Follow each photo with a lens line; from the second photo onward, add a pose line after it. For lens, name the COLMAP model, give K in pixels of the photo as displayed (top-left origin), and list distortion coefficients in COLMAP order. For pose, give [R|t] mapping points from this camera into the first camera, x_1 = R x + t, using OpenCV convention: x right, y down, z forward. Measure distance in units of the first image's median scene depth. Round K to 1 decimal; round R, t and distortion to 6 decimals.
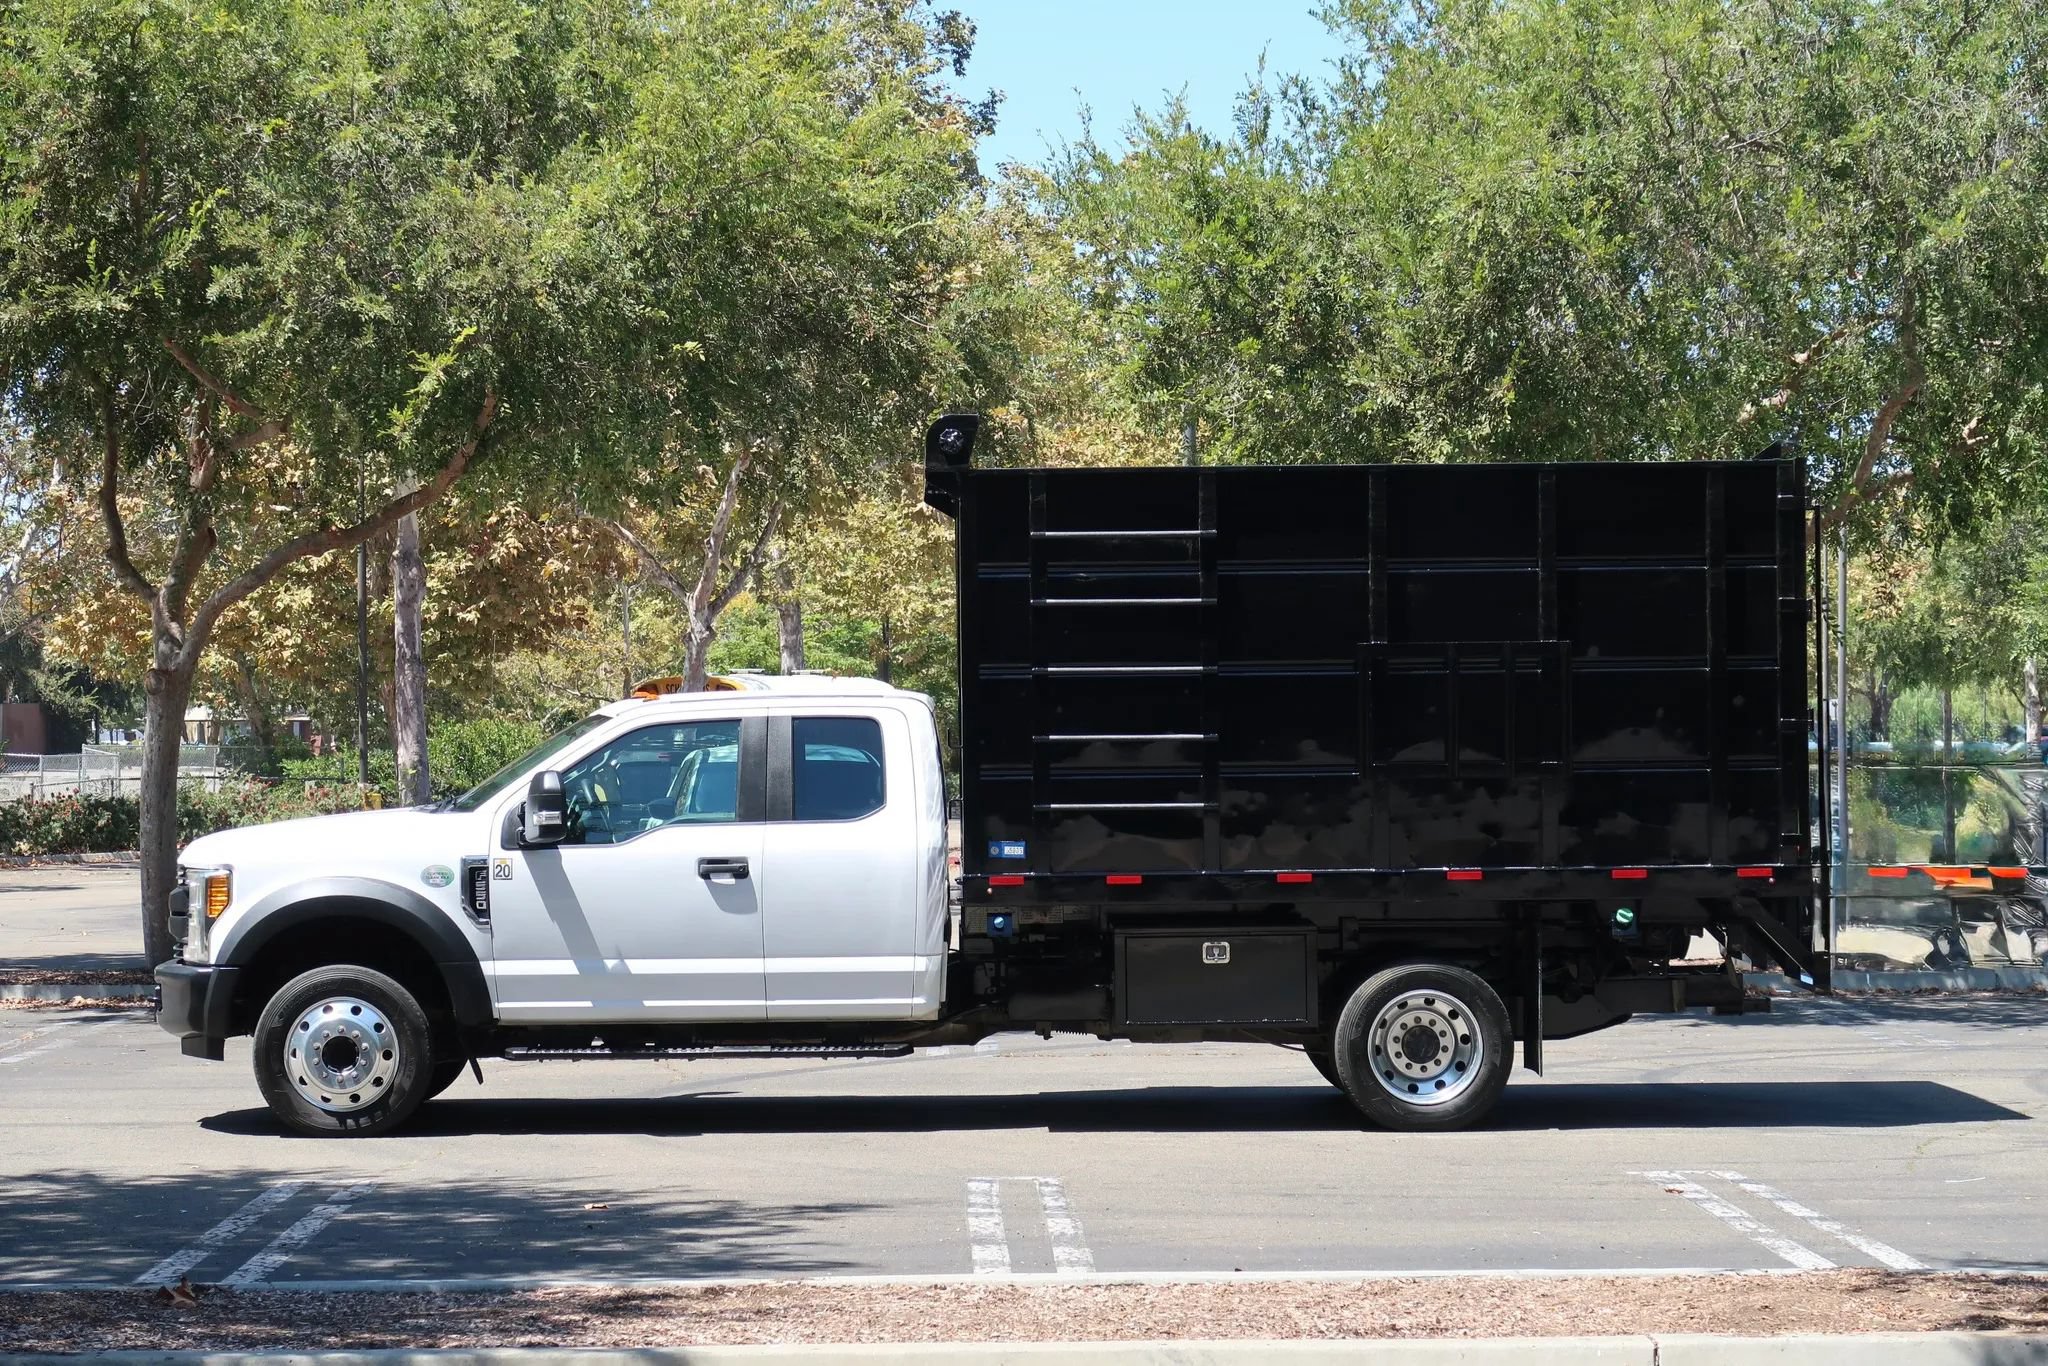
lens RADIAL K [[4352.5, 0, 1027.9], [0, 4352.5, 538.6], [0, 0, 1]] dist [-0.027620, 0.216270]
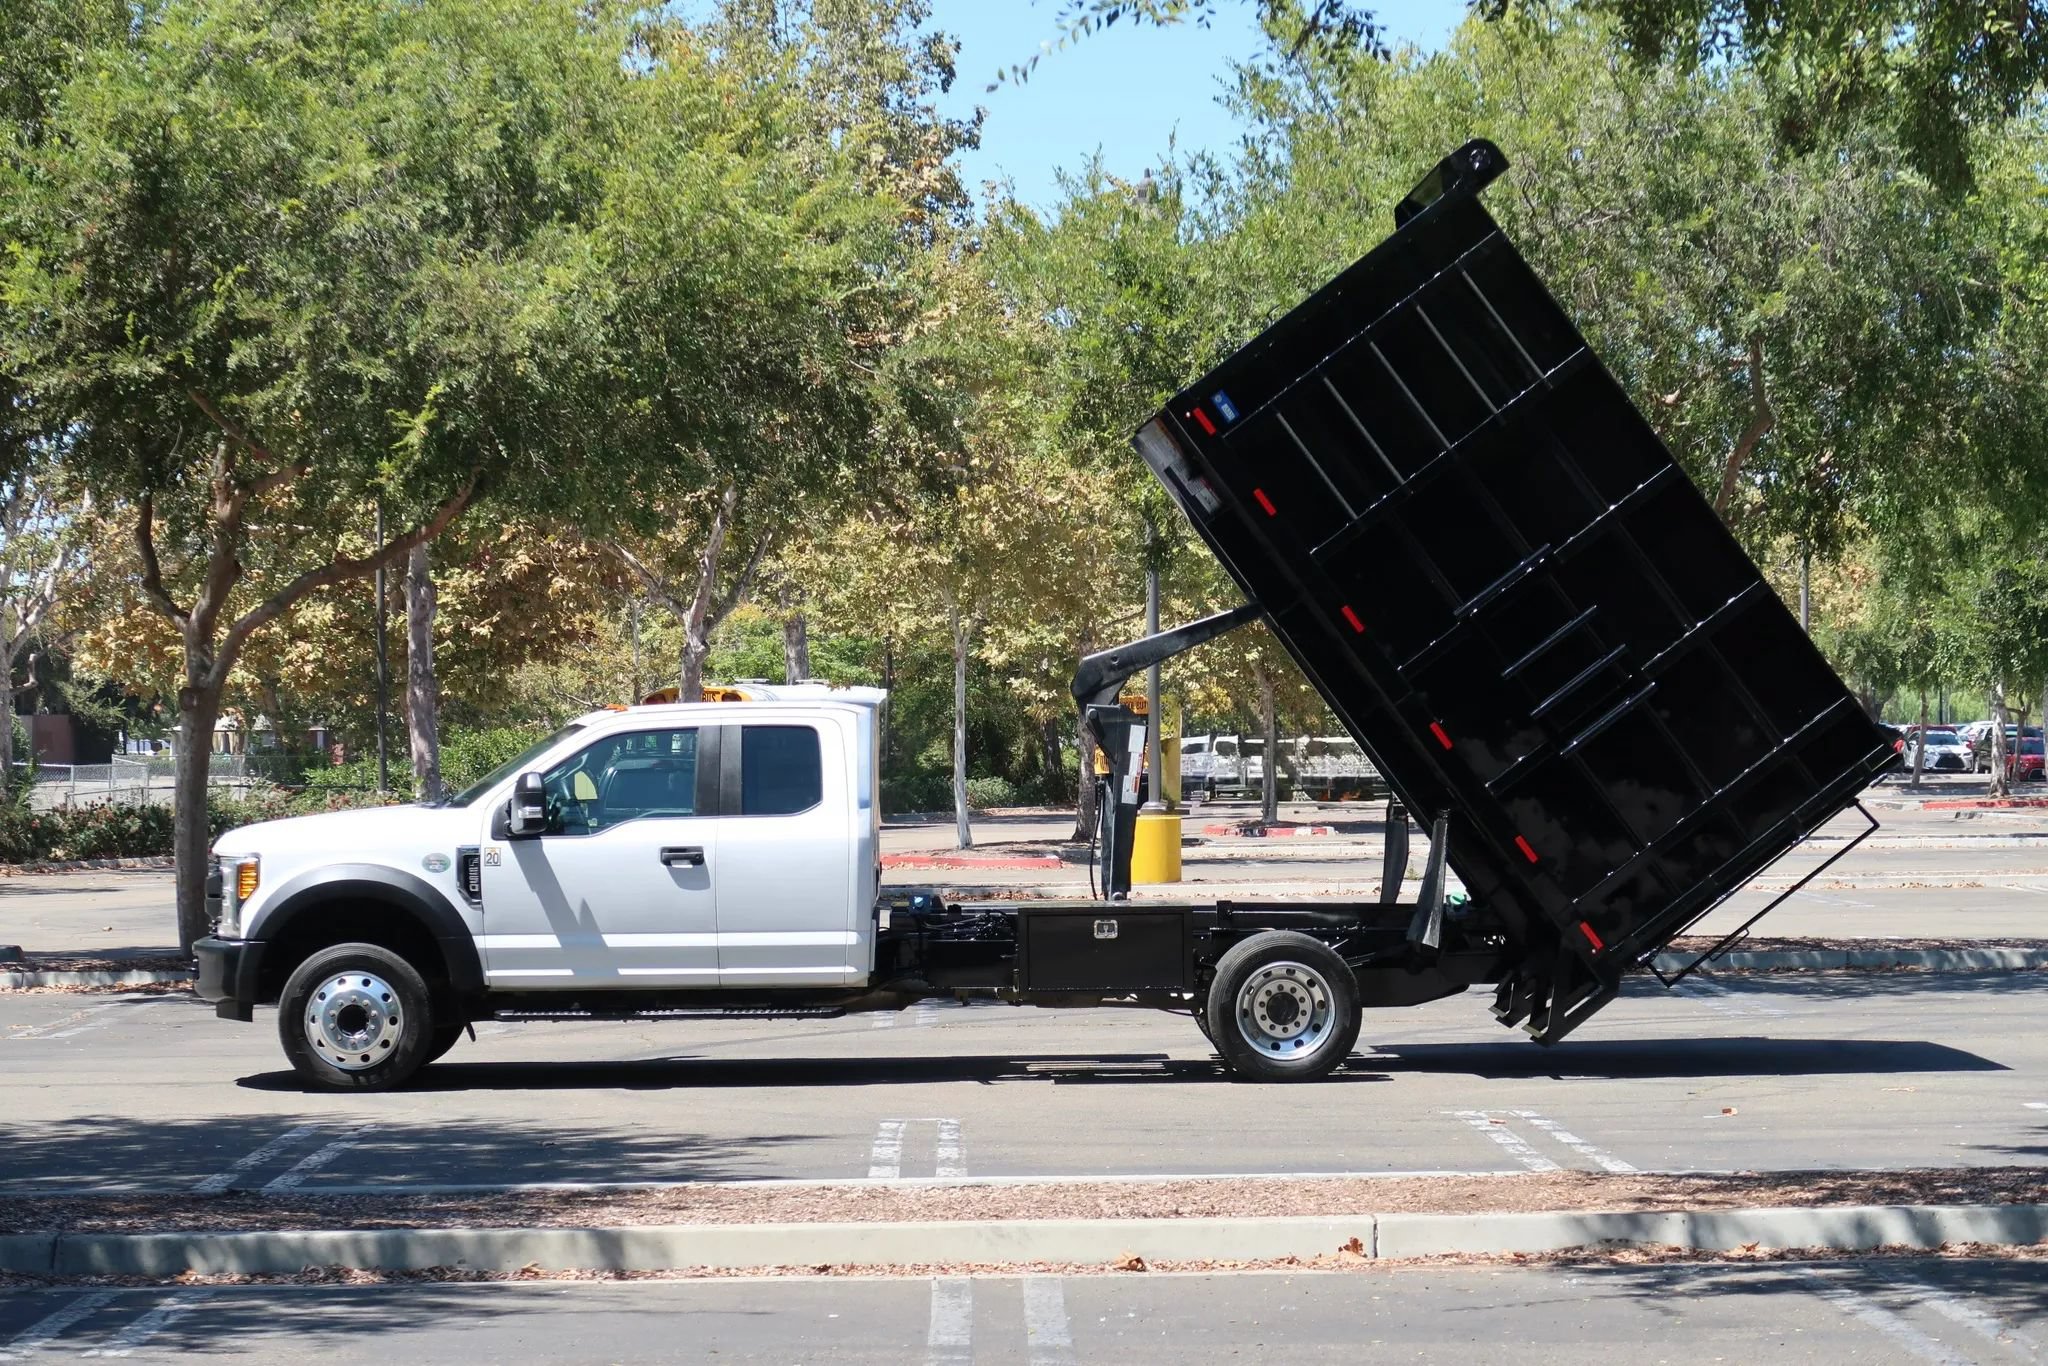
lens RADIAL K [[4859.6, 0, 1024.0], [0, 4859.6, 683.0], [0, 0, 1]] dist [-0.019916, -0.394366]
pose [[0.999688, -0.005642, -0.024335, 0.048235], [0.006460, 0.999412, 0.033661, -0.012840], [0.024131, -0.033808, 0.999137, -0.261261]]
